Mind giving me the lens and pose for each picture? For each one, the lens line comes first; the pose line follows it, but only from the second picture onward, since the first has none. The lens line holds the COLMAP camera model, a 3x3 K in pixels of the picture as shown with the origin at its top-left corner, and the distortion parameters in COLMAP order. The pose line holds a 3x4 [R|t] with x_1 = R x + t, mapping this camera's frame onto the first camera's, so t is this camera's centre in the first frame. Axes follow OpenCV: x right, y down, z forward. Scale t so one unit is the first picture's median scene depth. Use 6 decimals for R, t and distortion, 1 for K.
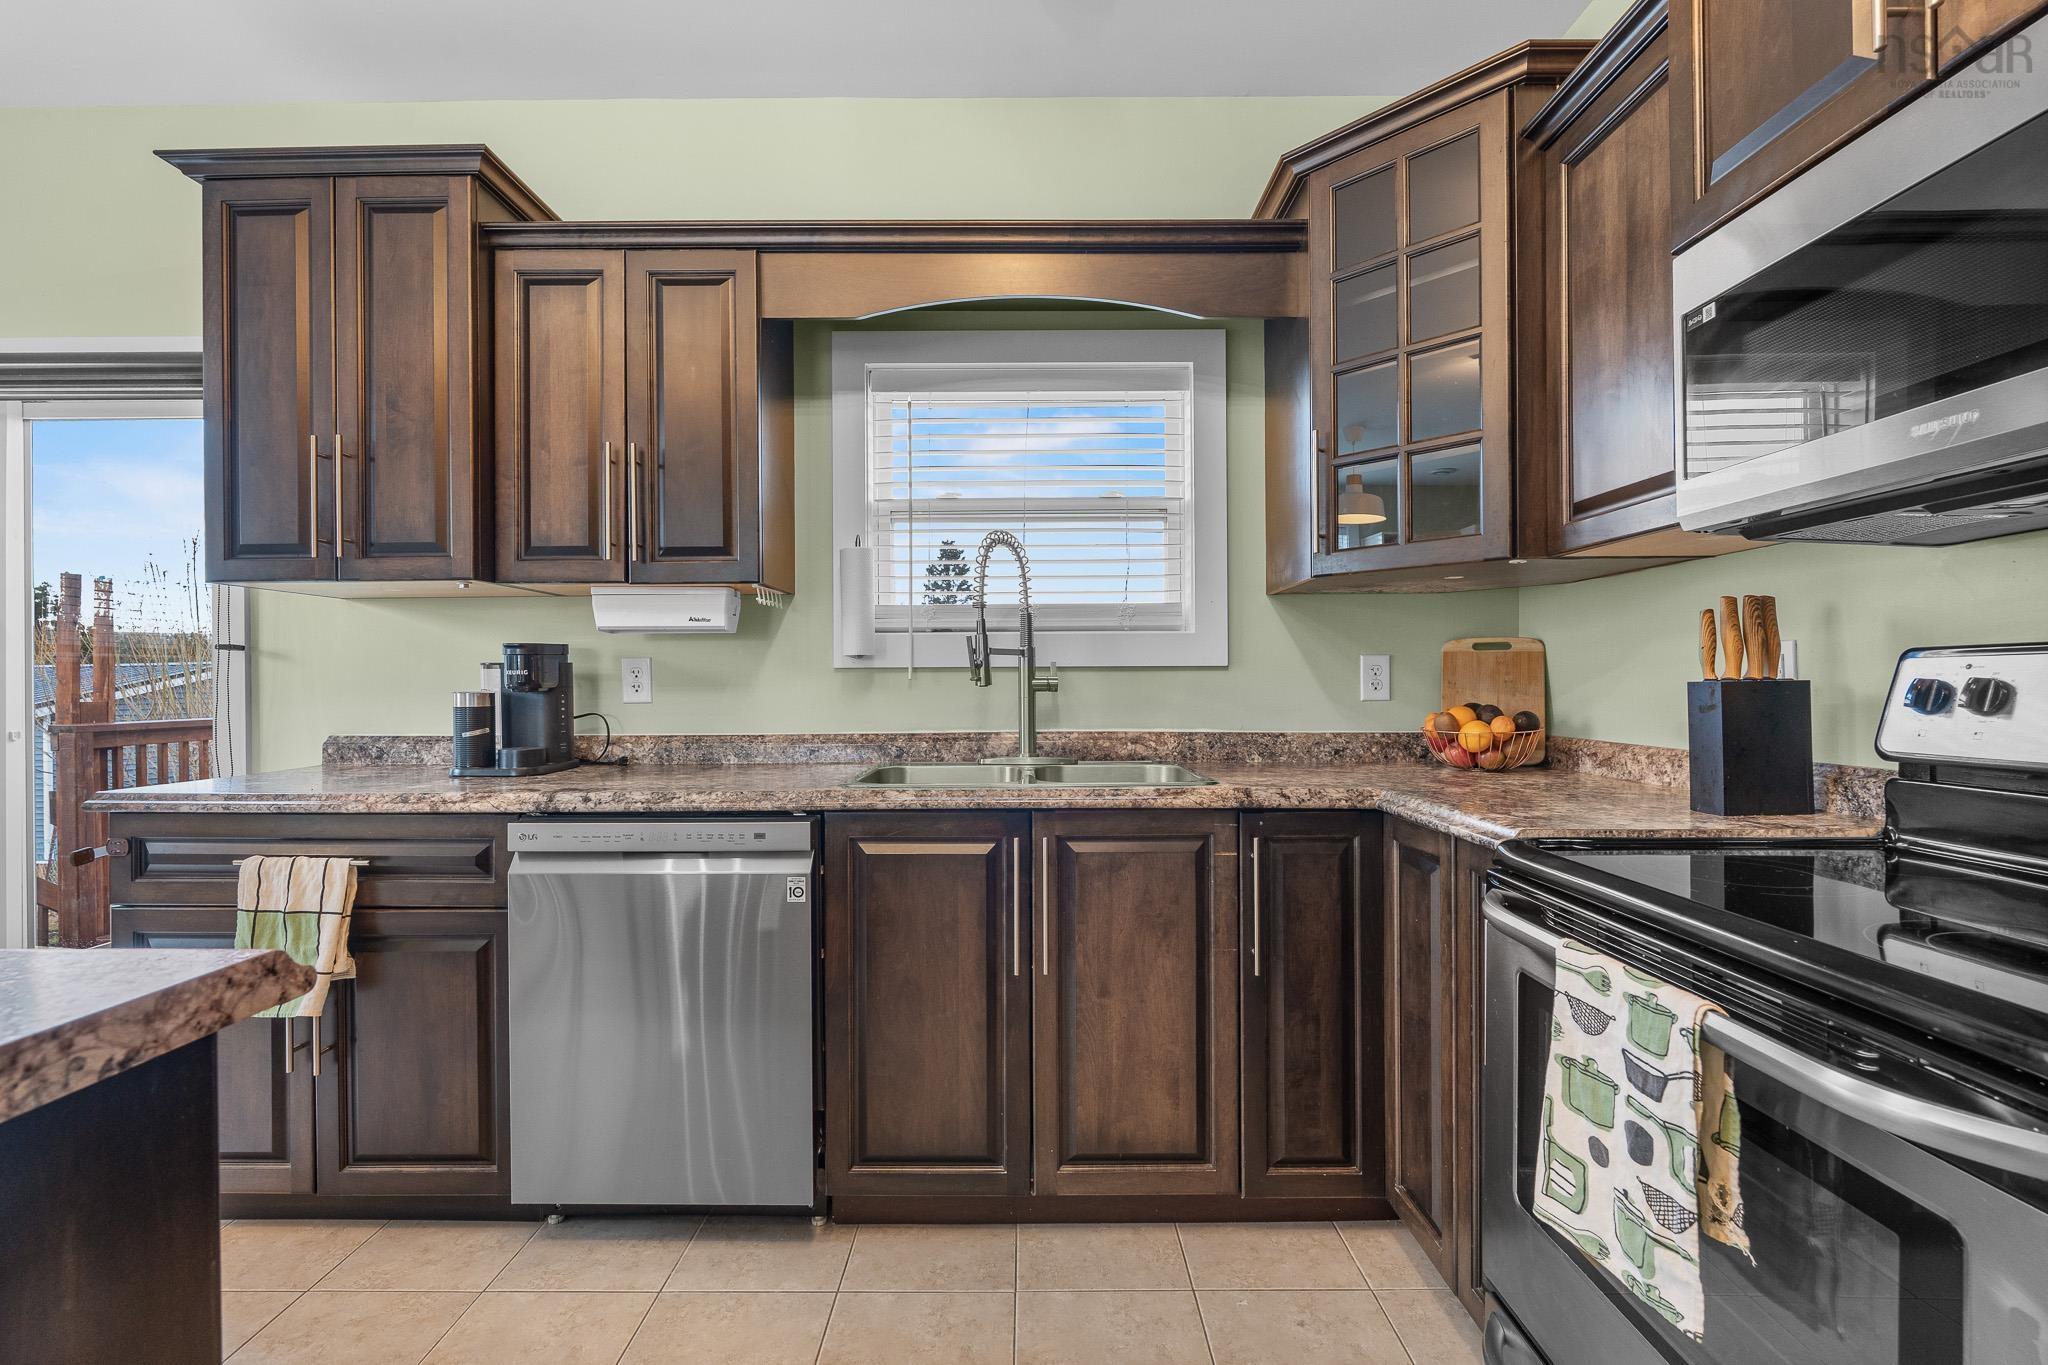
lens RADIAL K [[897.4, 0, 1018.5], [0, 897.4, 682.8], [0, 0, 1]] dist [-0.006571, 0.000691]
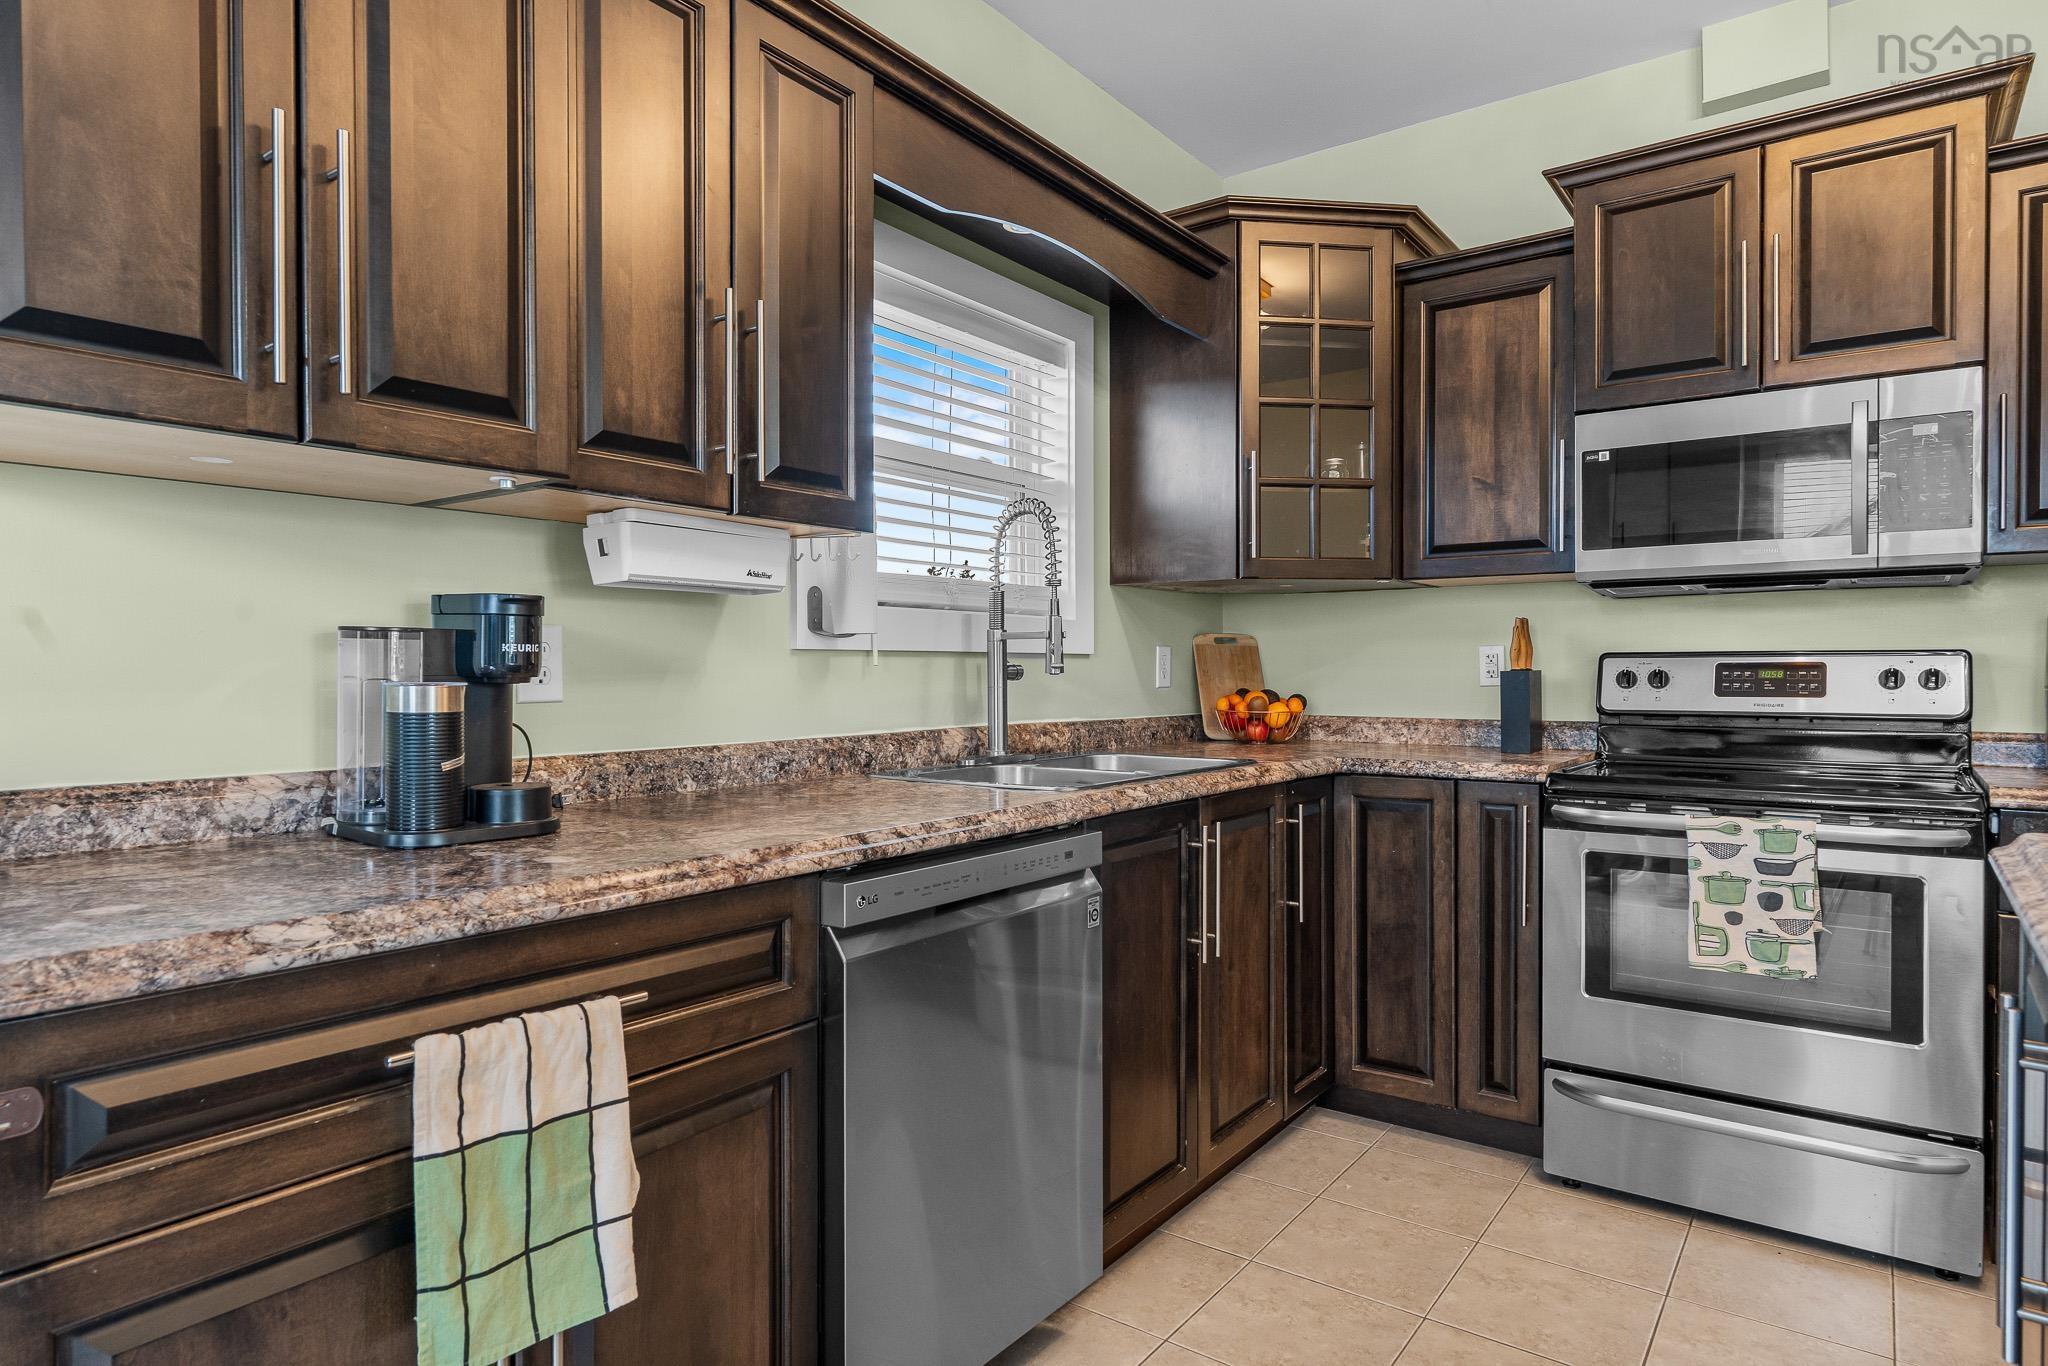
lens RADIAL K [[1162.2, 0, 1023.8], [0, 1162.2, 681.9], [0, 0, 1]] dist [-0.004569, 0.004140]
pose [[0.590794, -0.004401, 0.806810, -1.145862], [-0.001764, 0.999976, 0.006747, 0.004650], [-0.806820, -0.005409, 0.590772, 0.392868]]
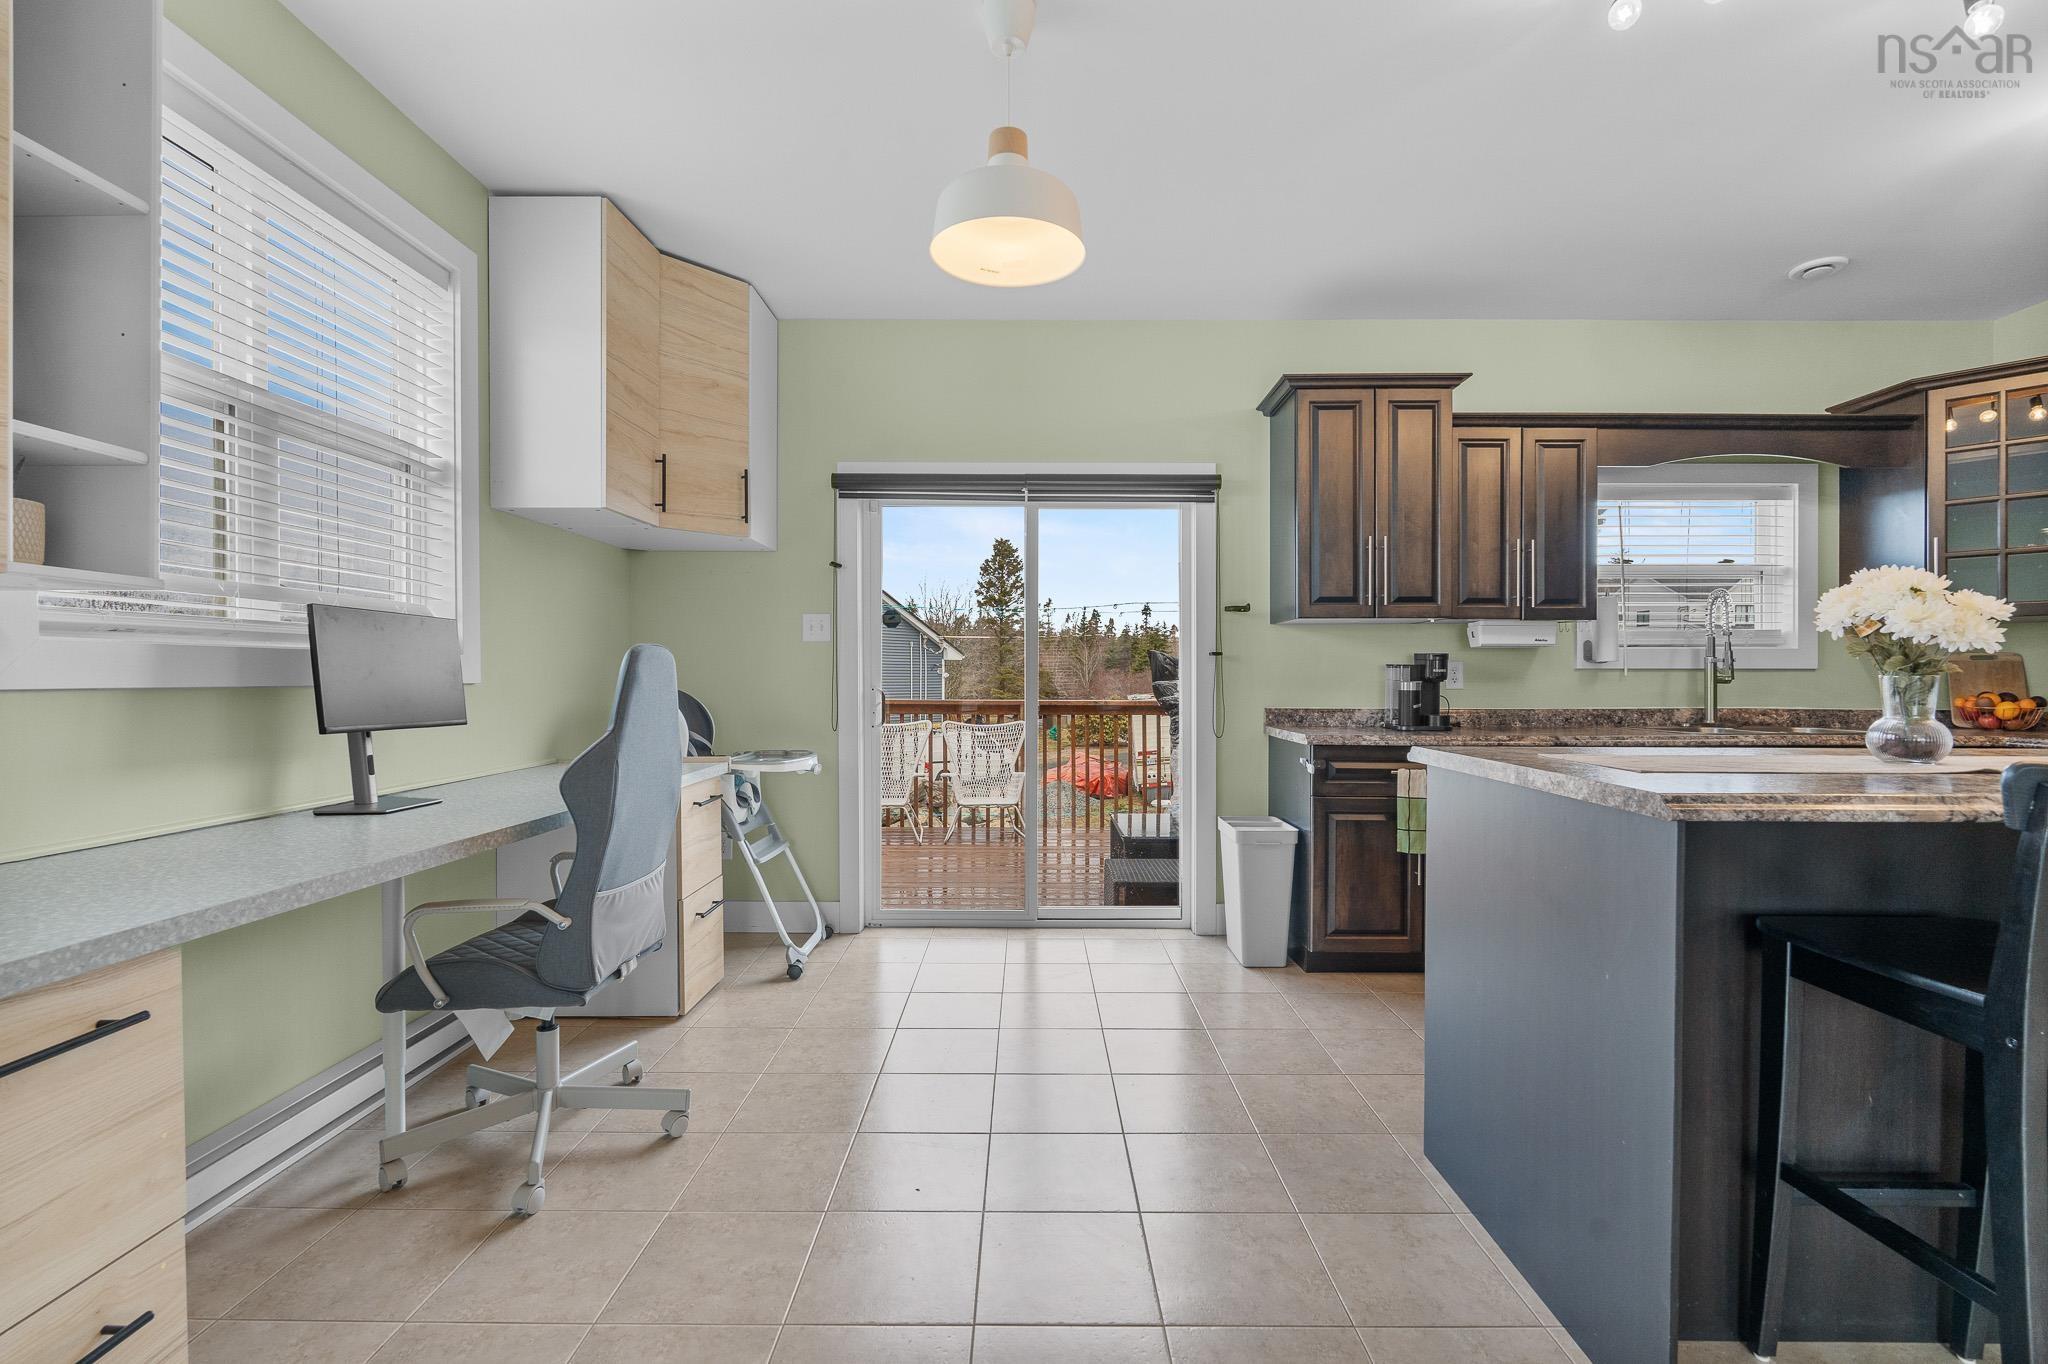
lens RADIAL K [[897.4, 0, 1025.6], [0, 897.4, 683.0], [0, 0, 1]] dist [-0.006571, 0.000691]
pose [[0.999976, 0.005847, -0.003640, -1.613780], [-0.005831, 0.999973, 0.004411, 0.011118], [0.003666, -0.004390, 0.999984, -0.855551]]
